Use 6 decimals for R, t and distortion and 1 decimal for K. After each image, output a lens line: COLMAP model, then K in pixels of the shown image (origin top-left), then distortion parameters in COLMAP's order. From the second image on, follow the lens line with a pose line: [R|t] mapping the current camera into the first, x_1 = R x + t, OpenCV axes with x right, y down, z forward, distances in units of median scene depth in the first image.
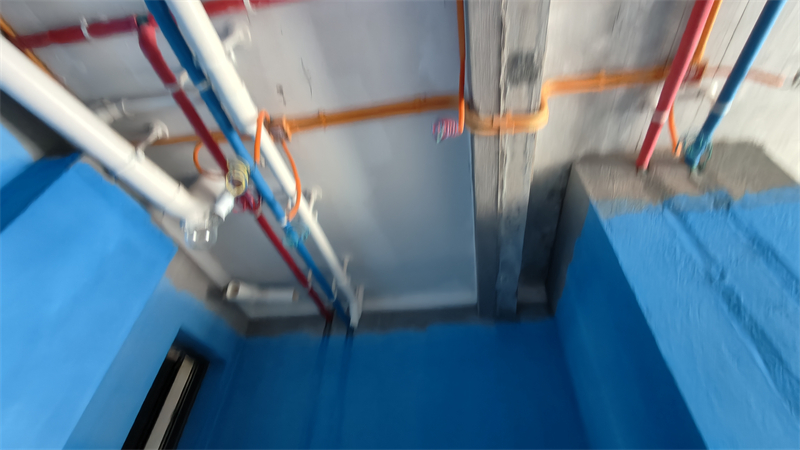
lens RADIAL K [[368.8, 0, 399.3], [0, 368.8, 219.3], [0, 0, 1]] dist [0.002532, 0.000328]
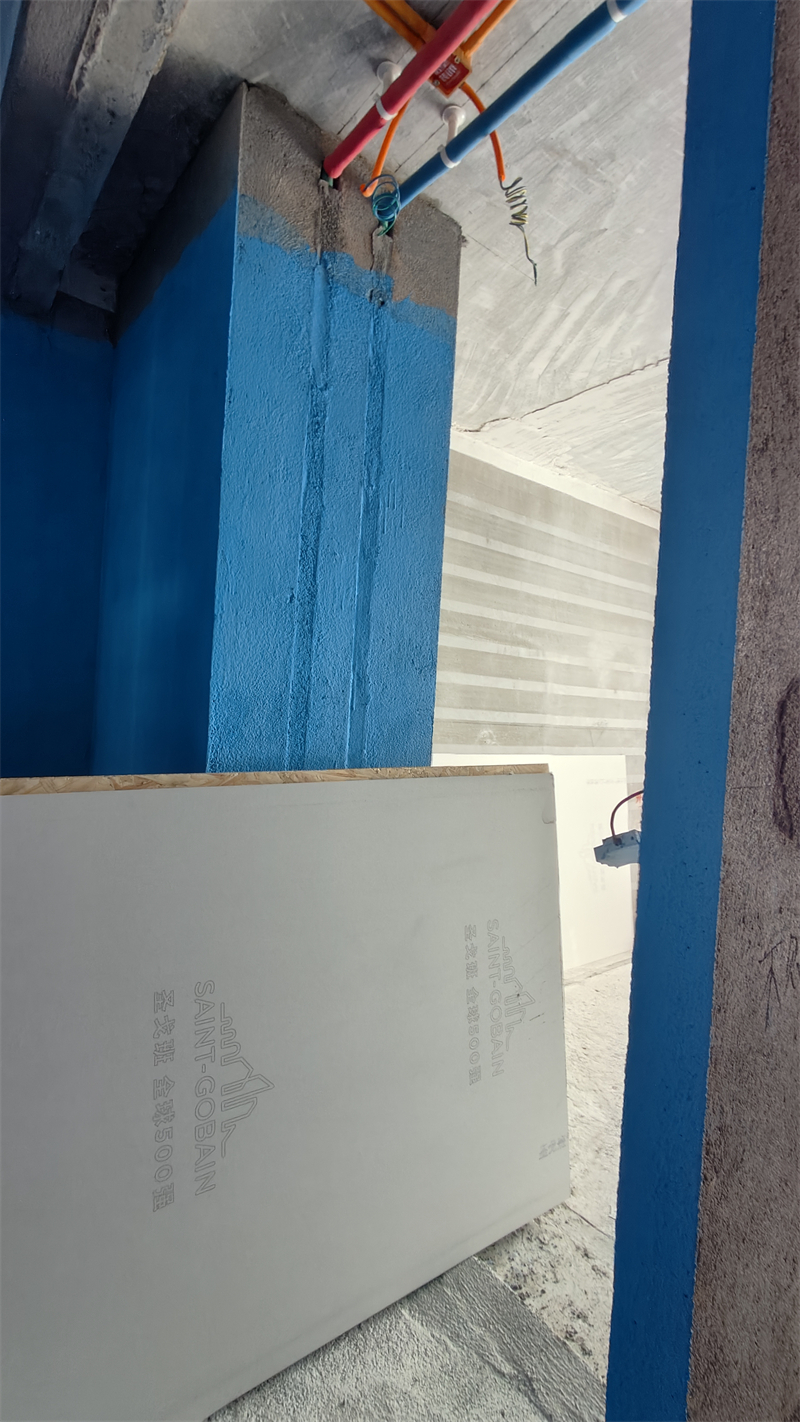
lens RADIAL K [[655.5, 0, 406.7], [0, 655.5, 701.6], [0, 0, 1]] dist [0.002532, 0.000328]
pose [[0.659489, -0.004017, 0.751704, -0.097173], [-0.531335, 0.704882, 0.469921, -0.100889], [-0.531750, -0.709314, 0.462727, -0.217762]]
